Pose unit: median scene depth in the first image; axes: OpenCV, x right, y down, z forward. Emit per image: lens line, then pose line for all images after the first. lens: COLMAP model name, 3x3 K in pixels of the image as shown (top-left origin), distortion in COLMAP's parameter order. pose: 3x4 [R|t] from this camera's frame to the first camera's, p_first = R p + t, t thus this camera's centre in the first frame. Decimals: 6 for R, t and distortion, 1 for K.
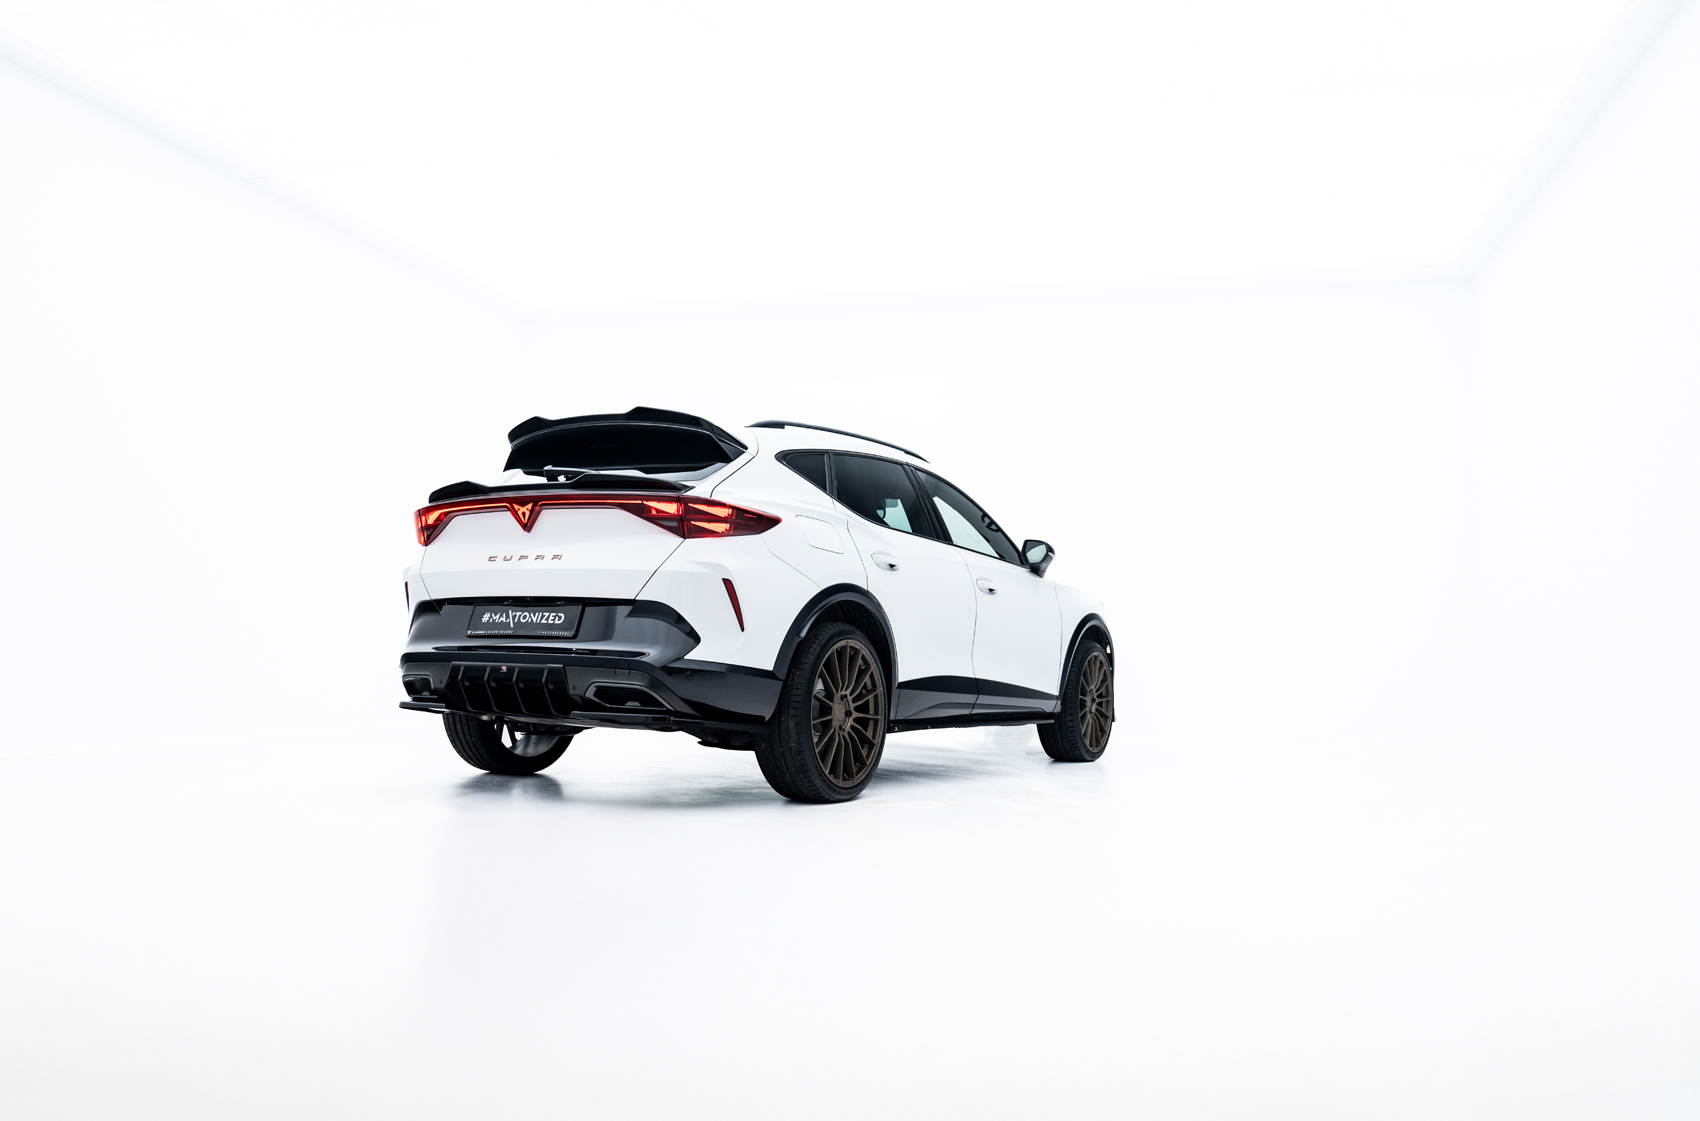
lens RADIAL K [[1359.2, 0, 850.0], [0, 1359.2, 560.5], [0, 0, 1]] dist [0.003746, -0.000254]
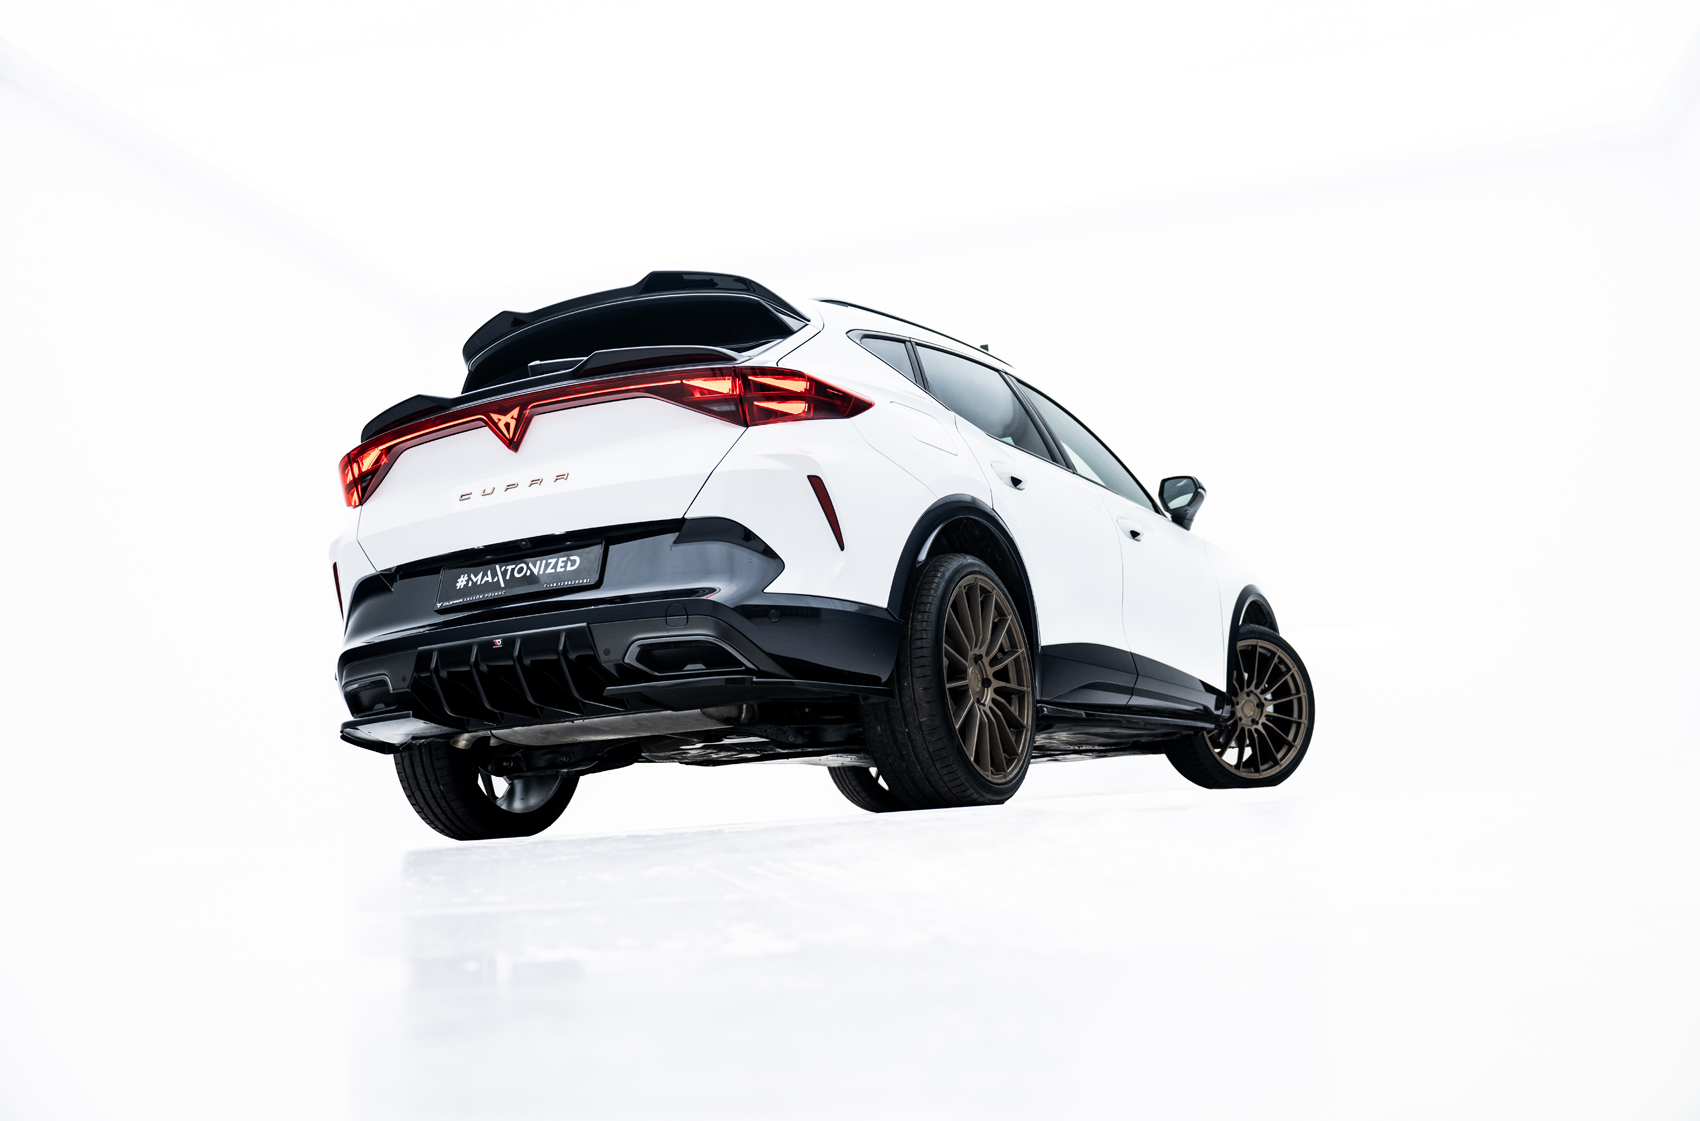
lens RADIAL K [[1703.2, 0, 850.0], [0, 1703.2, 560.5], [0, 0, 1]] dist [-0.003059, 0.003298]
pose [[0.995070, -0.090712, 0.040078, -0.105325], [0.094196, 0.990925, -0.095892, 0.134327], [-0.031016, 0.099195, 0.994585, 0.129805]]
